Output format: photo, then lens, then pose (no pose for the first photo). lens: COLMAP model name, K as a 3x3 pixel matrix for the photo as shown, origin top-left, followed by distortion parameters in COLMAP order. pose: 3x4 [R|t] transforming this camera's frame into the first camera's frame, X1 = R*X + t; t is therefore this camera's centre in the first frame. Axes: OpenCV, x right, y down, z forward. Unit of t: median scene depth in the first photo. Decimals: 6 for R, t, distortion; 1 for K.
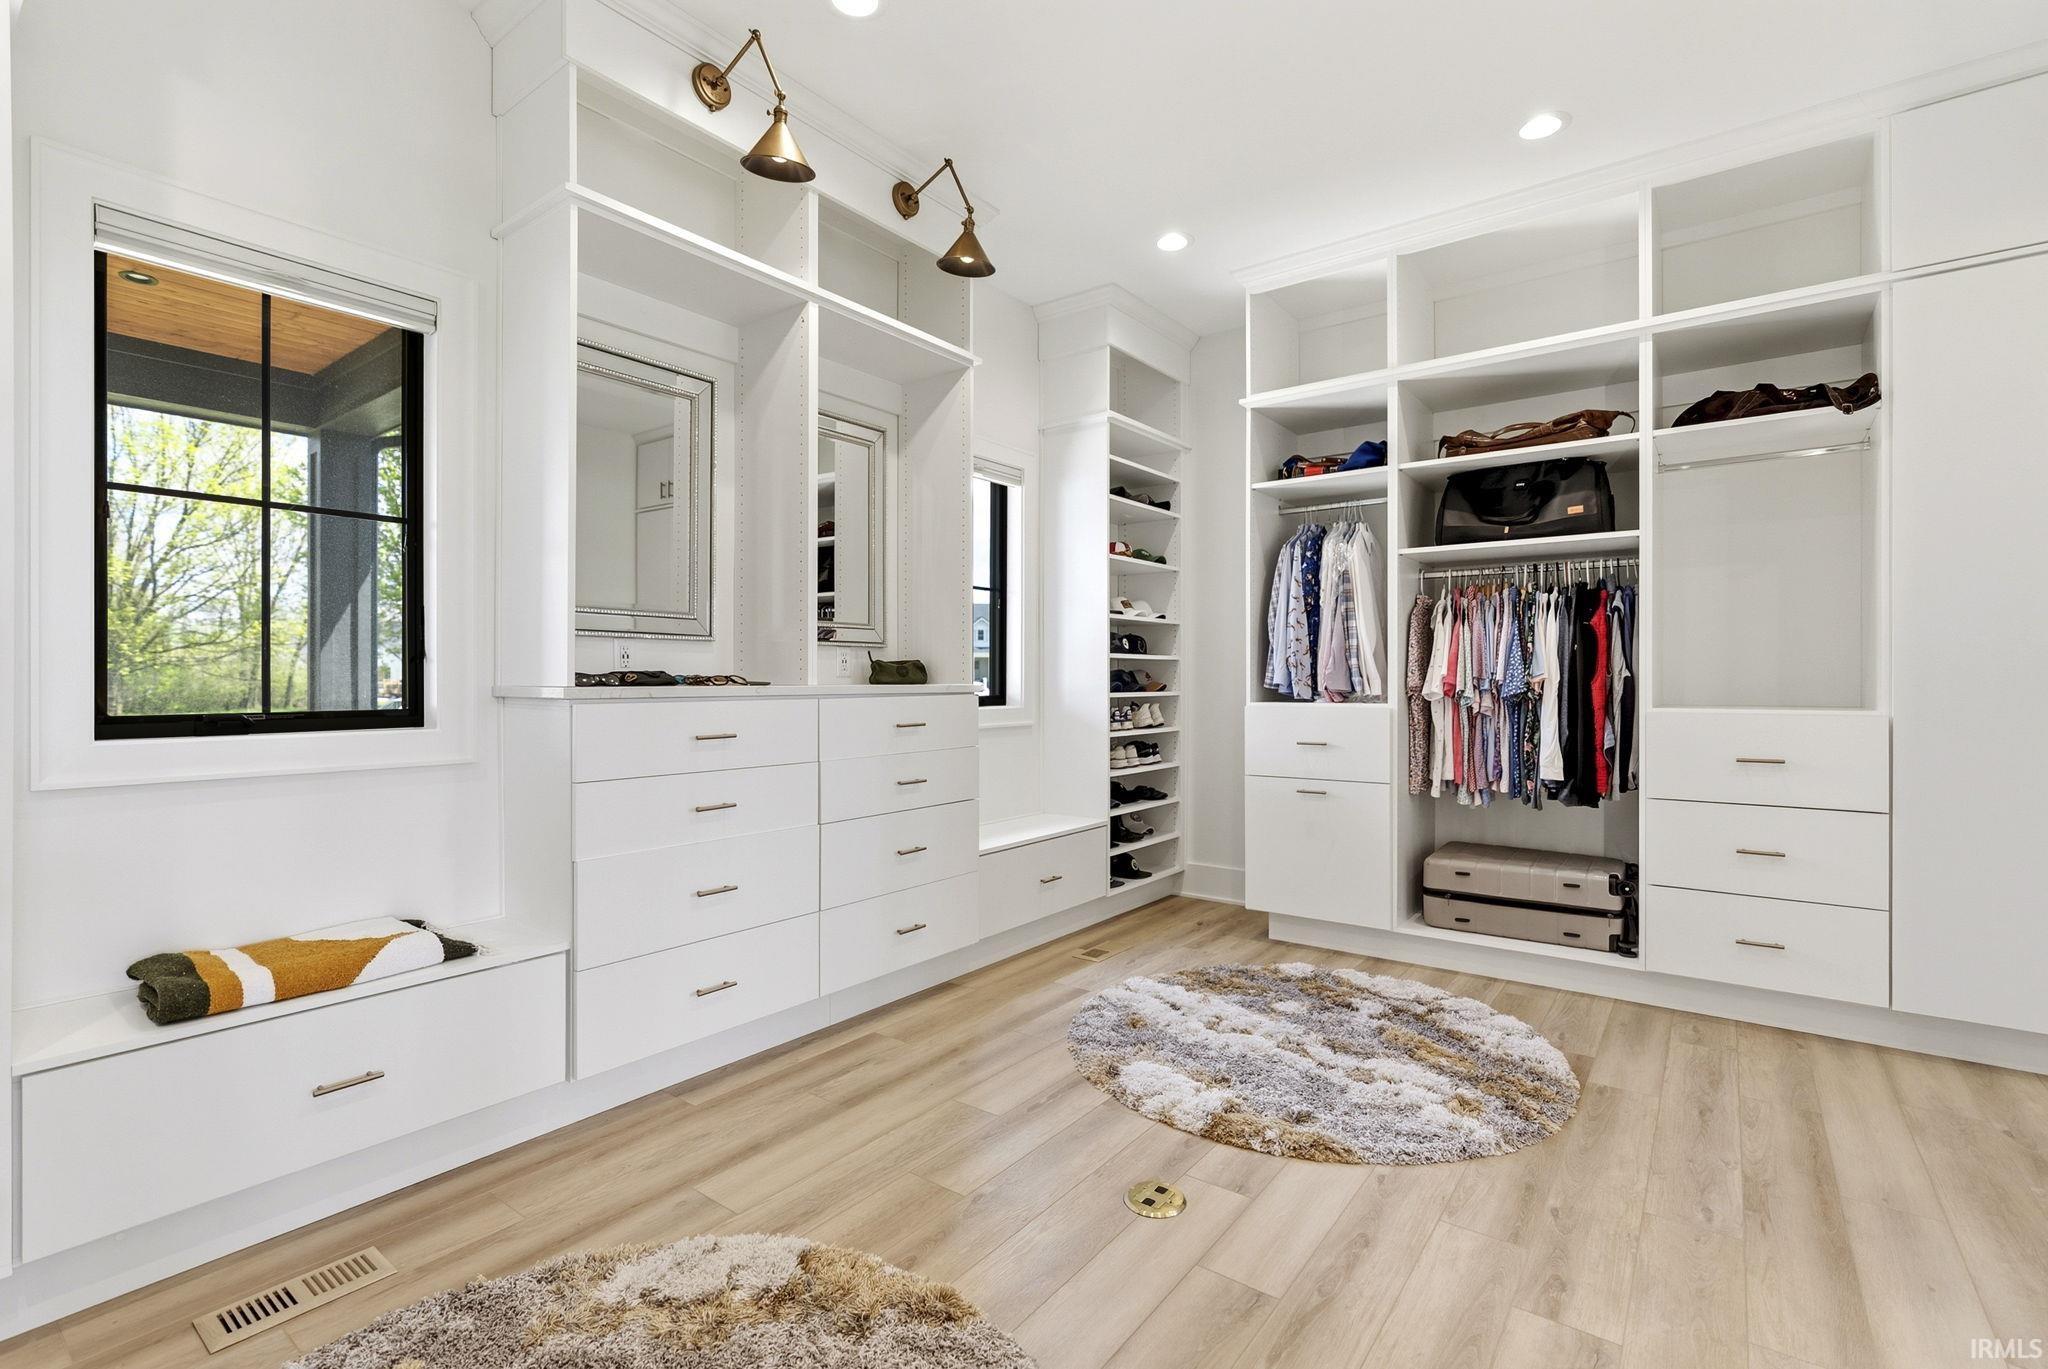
lens RADIAL K [[933.2, 0, 1026.2], [0, 933.2, 681.9], [0, 0, 1]] dist [-0.005912, 0.000110]
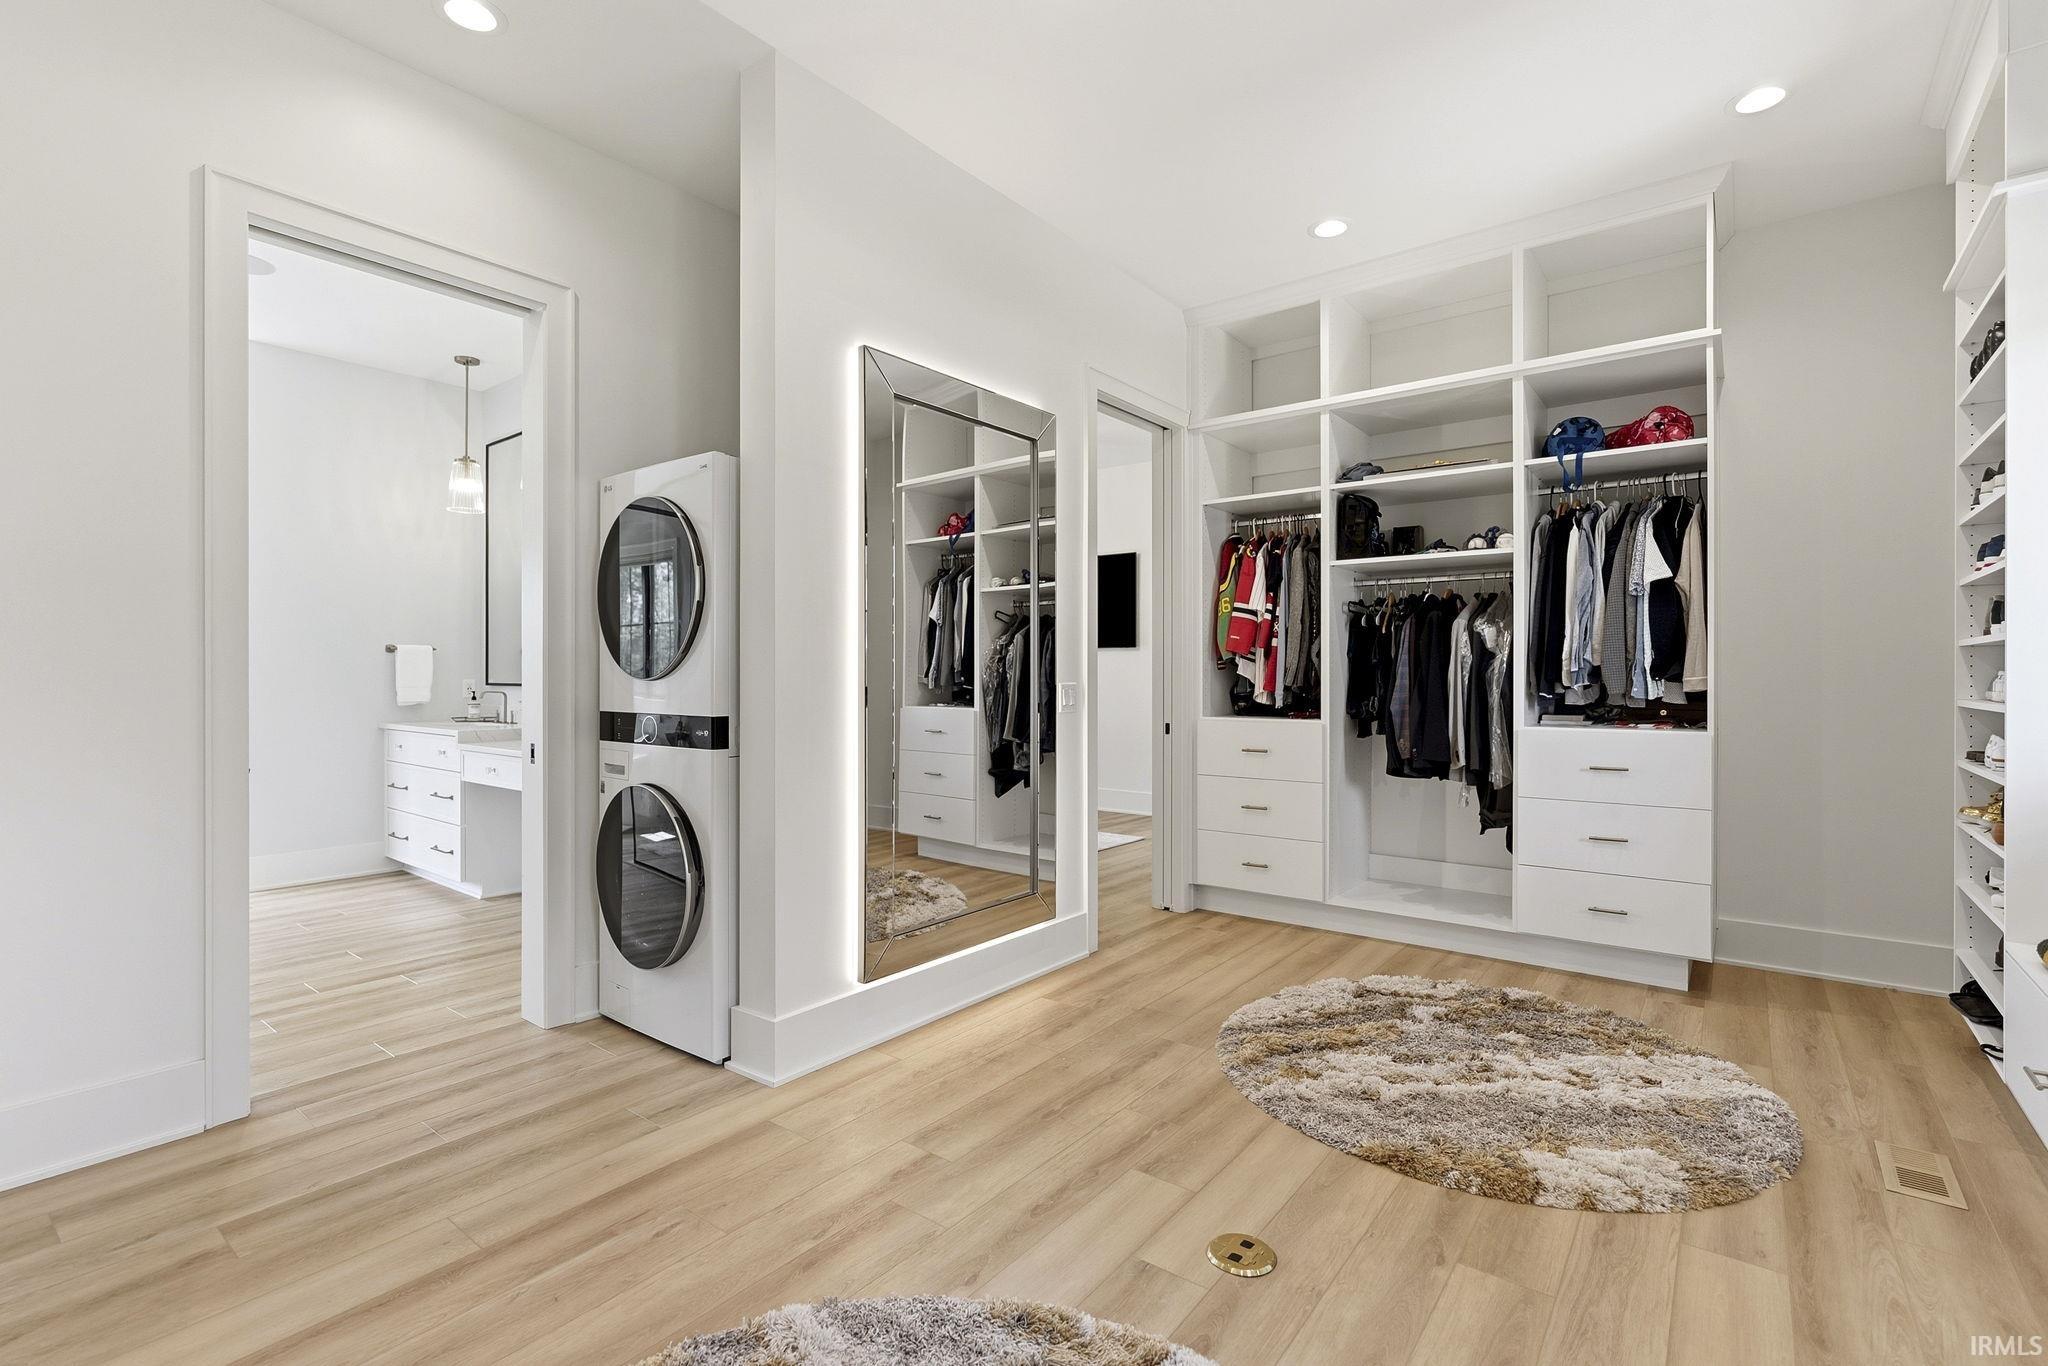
lens RADIAL K [[933.2, 0, 1021.6], [0, 933.2, 682.0], [0, 0, 1]] dist [-0.005912, 0.000110]
pose [[-0.999863, -0.000193, 0.016579, 0.360738], [-0.000063, 0.999969, 0.007843, -0.007958], [-0.016580, 0.007841, -0.999832, 2.039167]]
